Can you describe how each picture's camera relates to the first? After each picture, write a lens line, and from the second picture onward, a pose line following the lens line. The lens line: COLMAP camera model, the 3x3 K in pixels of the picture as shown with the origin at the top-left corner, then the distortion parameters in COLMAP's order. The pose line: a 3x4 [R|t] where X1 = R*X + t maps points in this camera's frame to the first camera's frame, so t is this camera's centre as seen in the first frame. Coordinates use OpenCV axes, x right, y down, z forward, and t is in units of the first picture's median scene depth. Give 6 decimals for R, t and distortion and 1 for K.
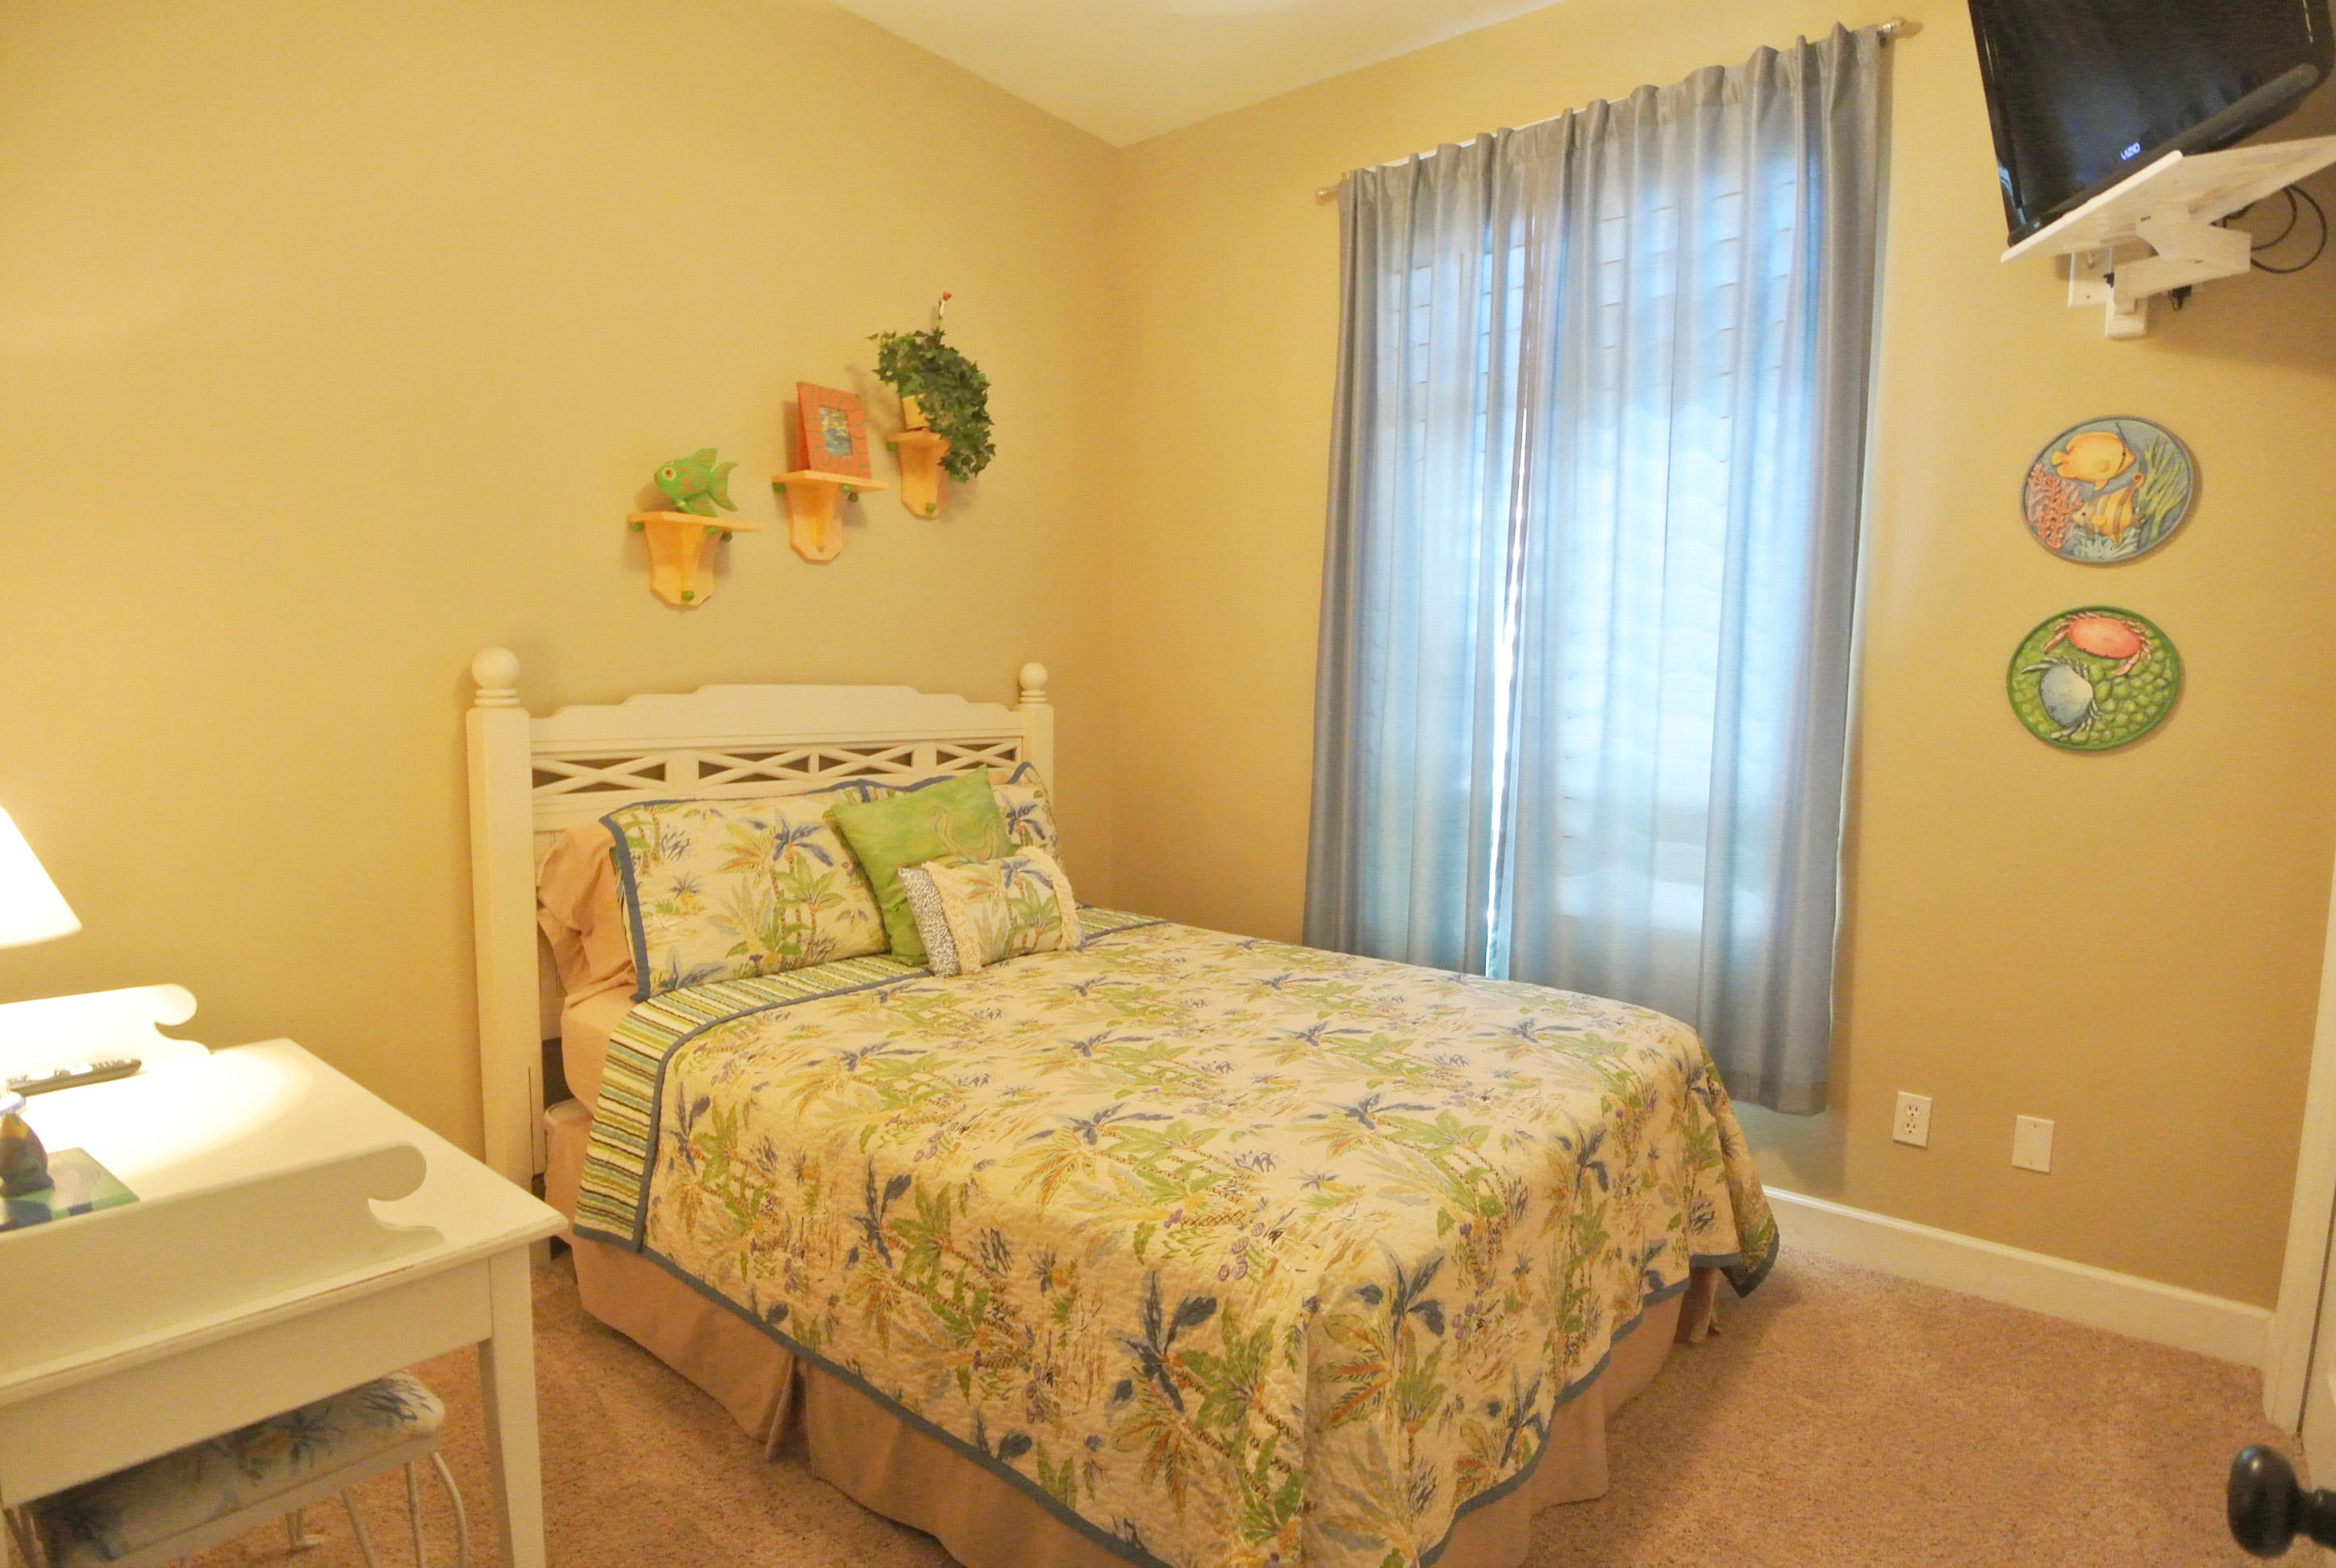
lens RADIAL K [[1233.4, 0, 1167.0], [0, 1233.4, 845.7], [0, 0, 1]] dist [-0.061181, -0.033475]
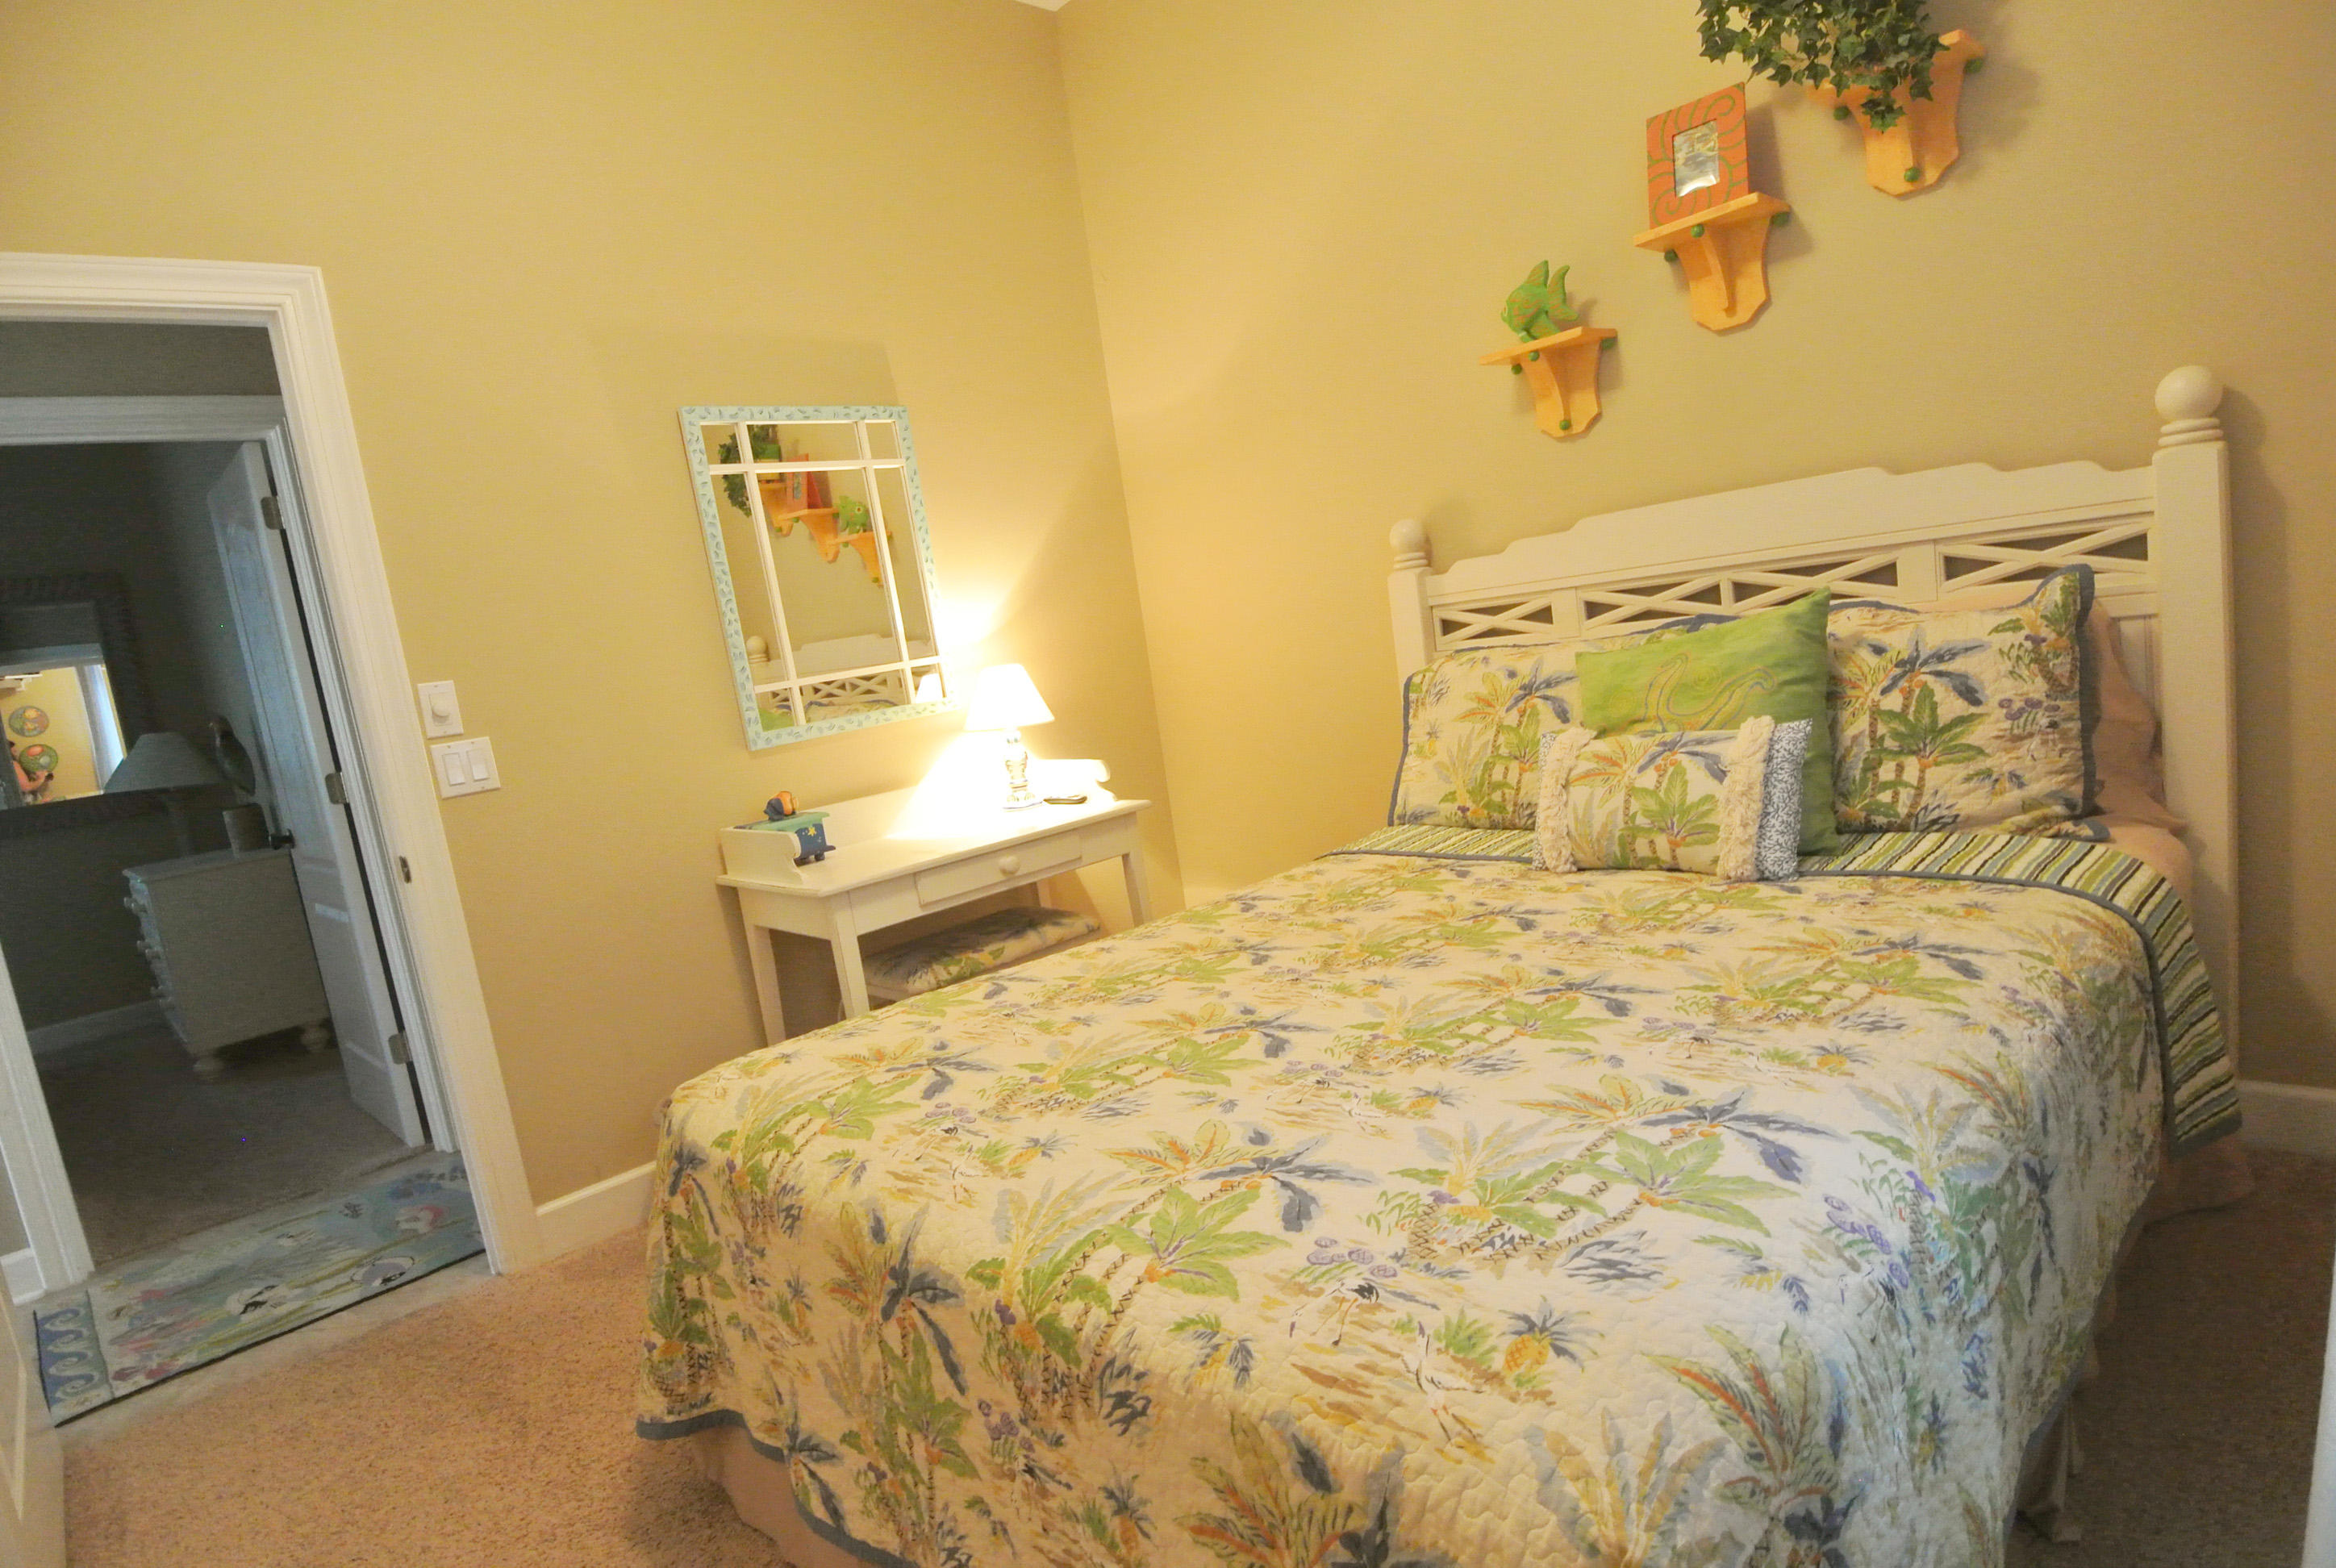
lens RADIAL K [[1216.8, 0, 1188.9], [0, 1216.8, 806.6], [0, 0, 1]] dist [0.004149, -0.032028]
pose [[-0.128330, 0.146948, -0.980784, 0.656200], [0.008654, 0.989090, 0.147060, -0.057452], [0.991694, 0.010385, -0.128201, 0.890278]]
